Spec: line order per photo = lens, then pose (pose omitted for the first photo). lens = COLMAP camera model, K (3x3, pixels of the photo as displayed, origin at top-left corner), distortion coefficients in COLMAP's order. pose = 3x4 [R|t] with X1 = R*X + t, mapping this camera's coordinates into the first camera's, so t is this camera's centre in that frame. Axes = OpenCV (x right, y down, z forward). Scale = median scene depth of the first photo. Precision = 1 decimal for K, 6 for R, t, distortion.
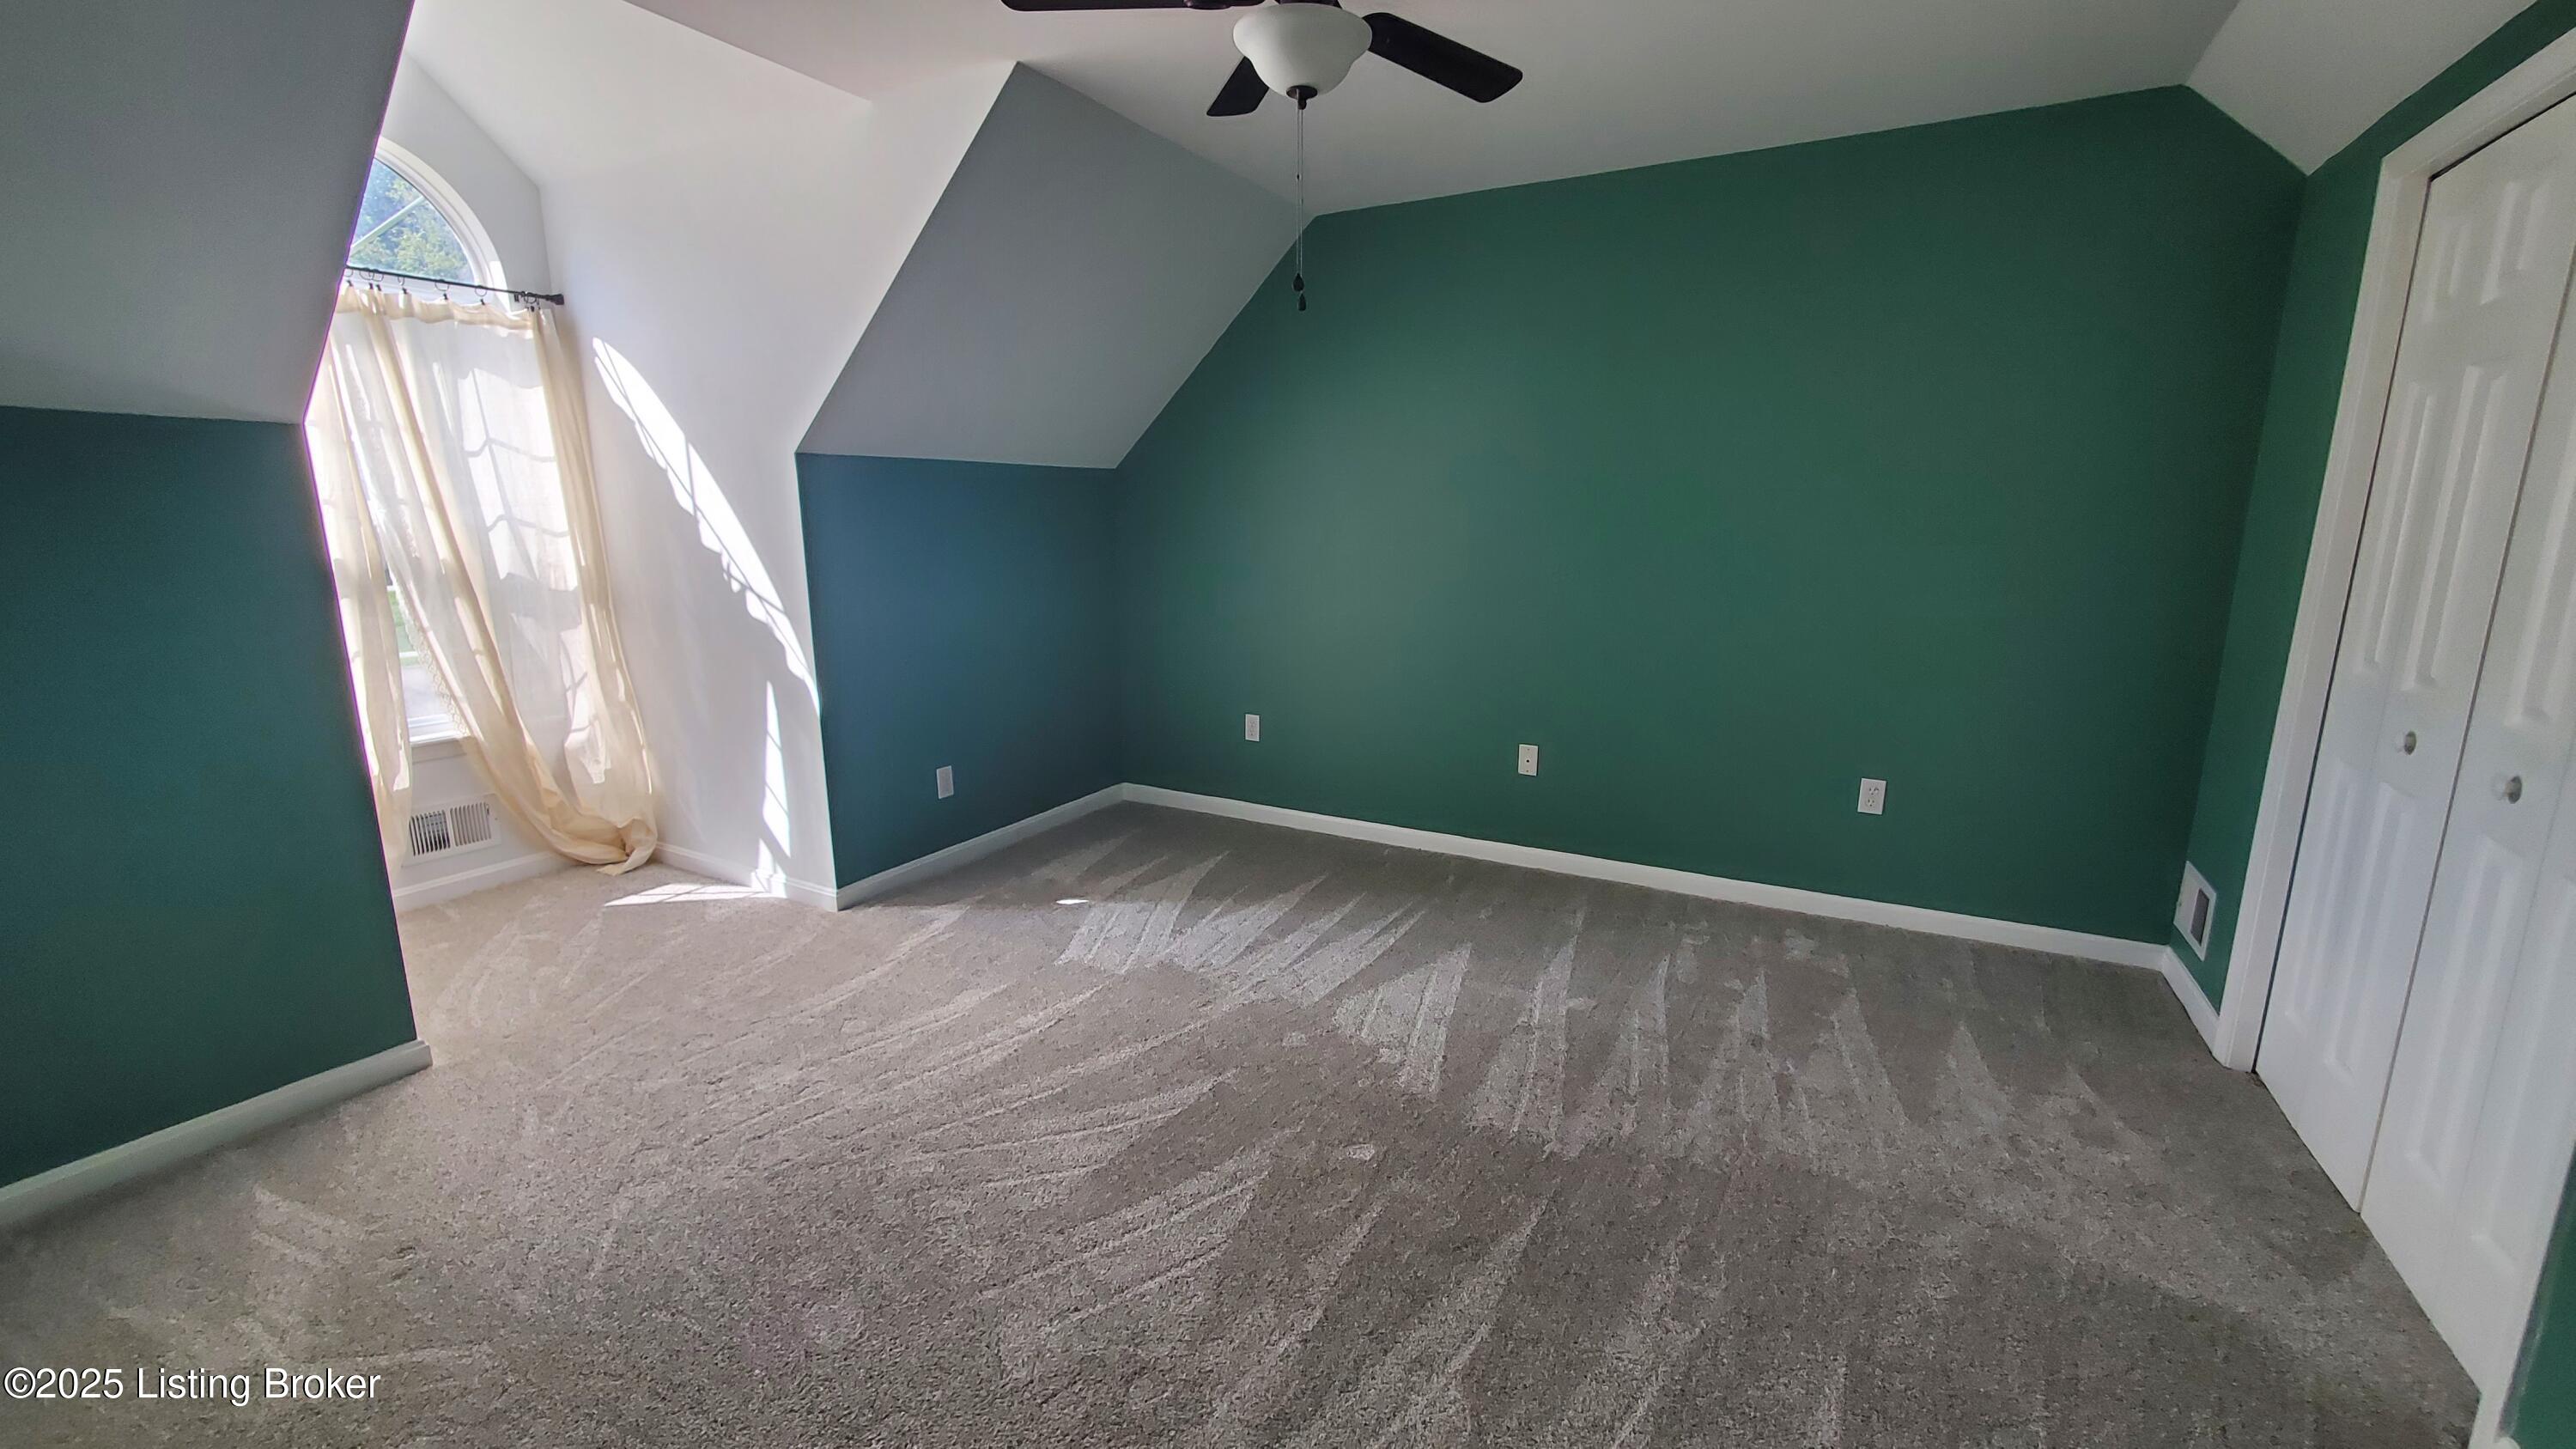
lens RADIAL K [[1026.6, 0, 1295.9], [0, 1026.6, 721.0], [0, 0, 1]] dist [0.002279, -0.001230]
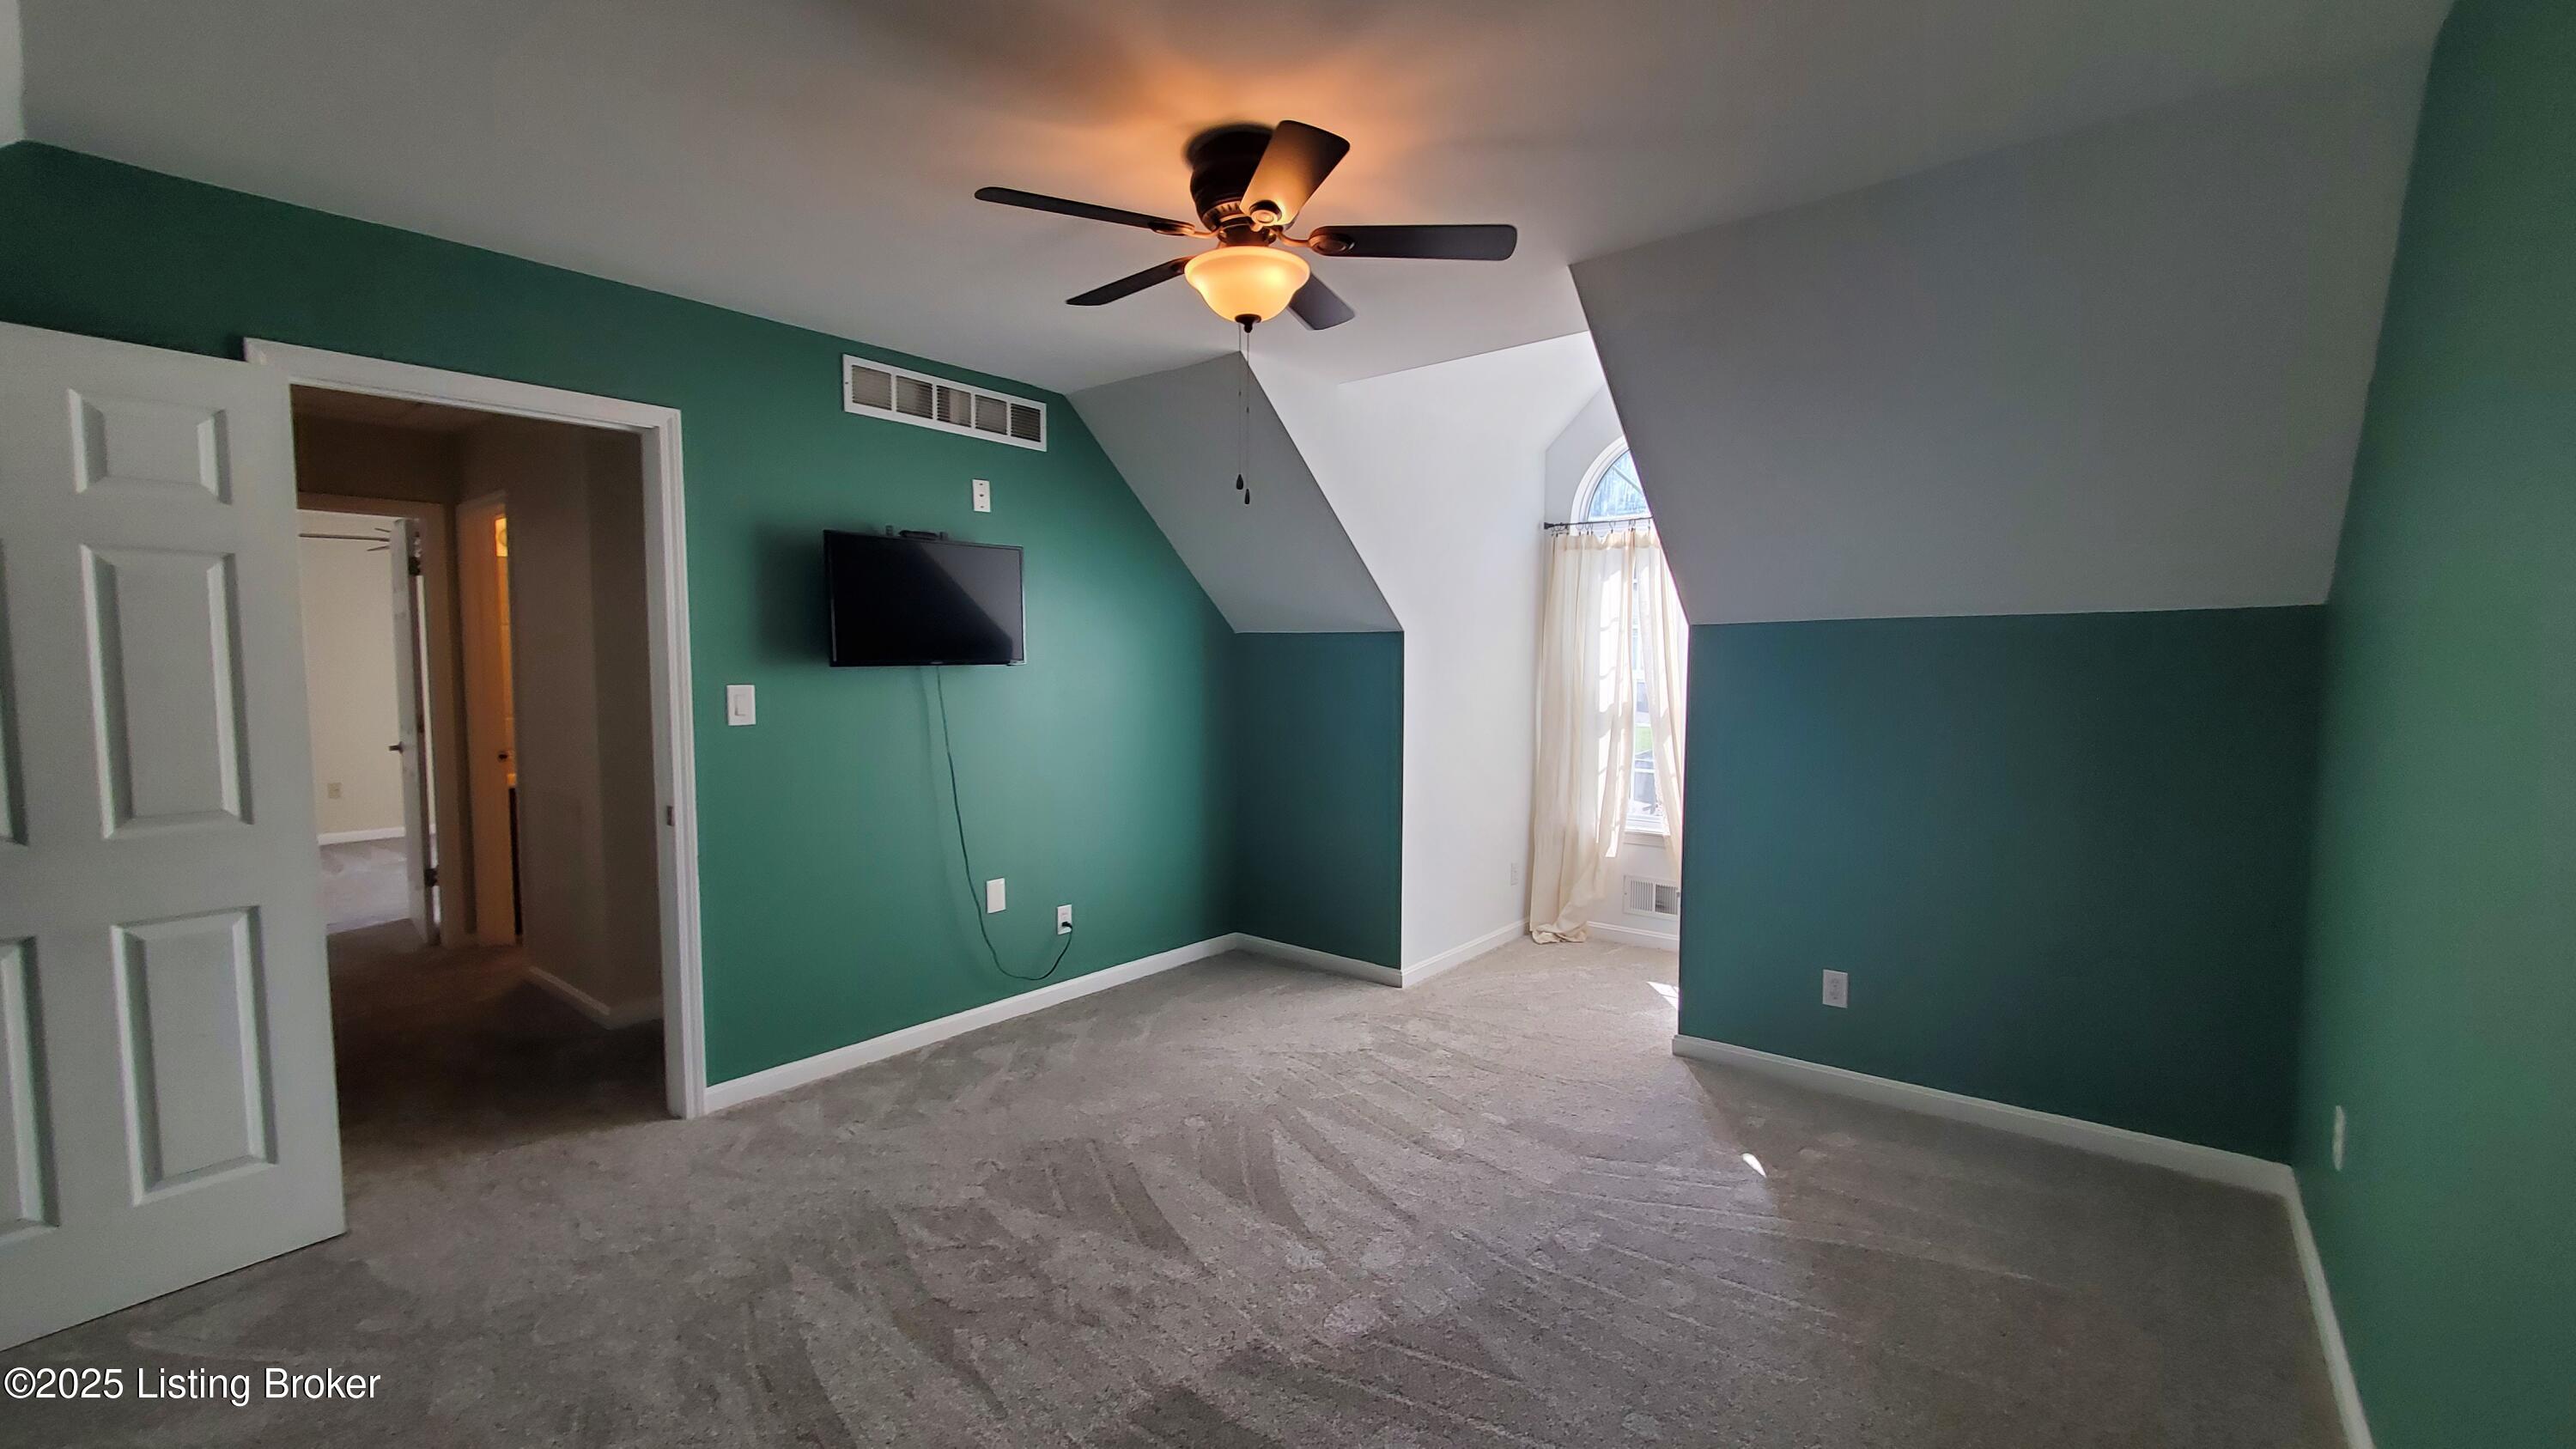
lens RADIAL K [[1026.6, 0, 1301.2], [0, 1026.6, 730.5], [0, 0, 1]] dist [0.002279, -0.001230]
pose [[-0.179442, 0.062703, -0.981768, 0.829776], [-0.195843, 0.975715, 0.098112, -0.216689], [0.964078, 0.209878, -0.162805, 0.983015]]
